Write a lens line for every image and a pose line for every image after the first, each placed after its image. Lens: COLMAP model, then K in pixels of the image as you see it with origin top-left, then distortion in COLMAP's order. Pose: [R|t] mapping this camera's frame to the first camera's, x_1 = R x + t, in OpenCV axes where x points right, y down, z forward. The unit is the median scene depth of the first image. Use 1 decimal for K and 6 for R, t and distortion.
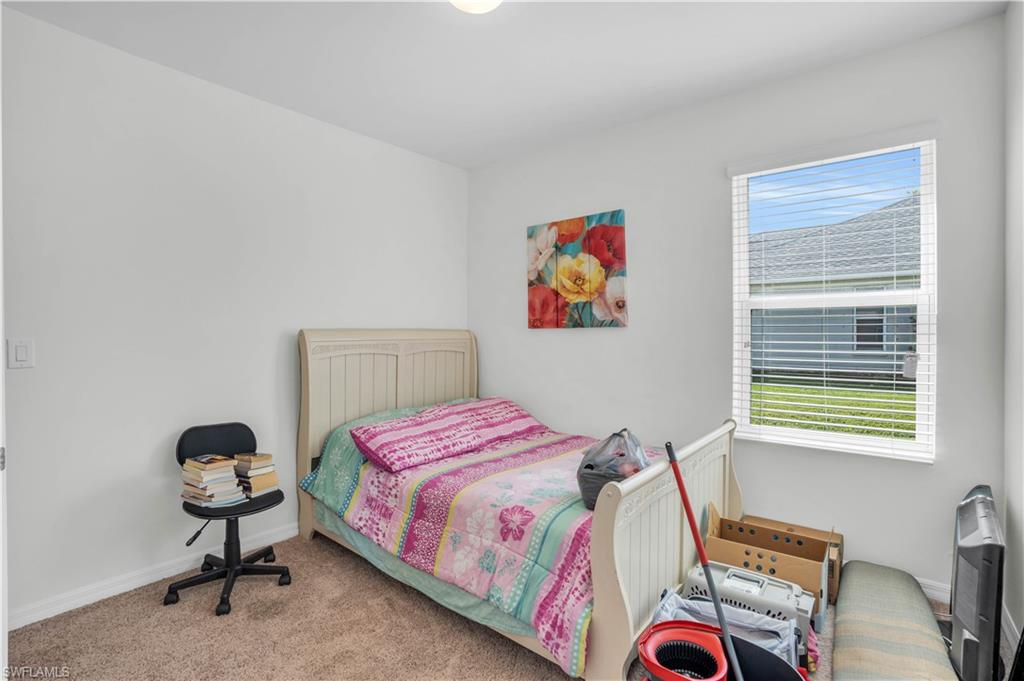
lens RADIAL K [[474.6, 0, 514.5], [0, 474.6, 342.2], [0, 0, 1]] dist [-0.053965, 0.011265]
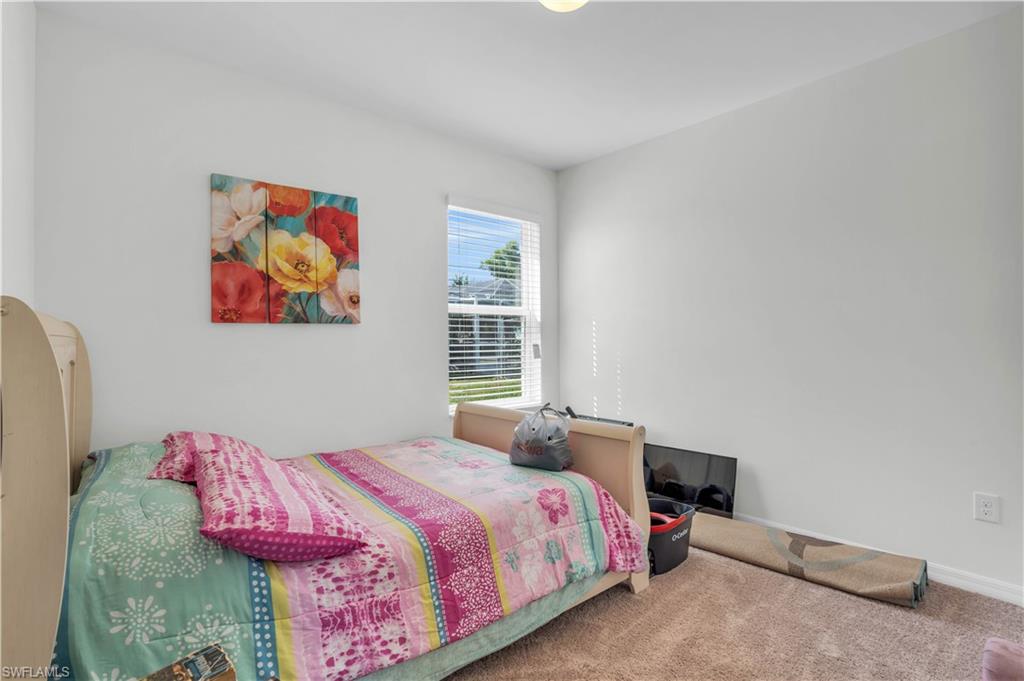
lens RADIAL K [[474.6, 0, 513.0], [0, 474.6, 337.2], [0, 0, 1]] dist [-0.053965, 0.011265]
pose [[0.175707, 0.005599, 0.984427, -0.605859], [0.026339, 0.999599, -0.010387, 0.011024], [-0.984090, 0.027754, 0.175489, 0.513422]]
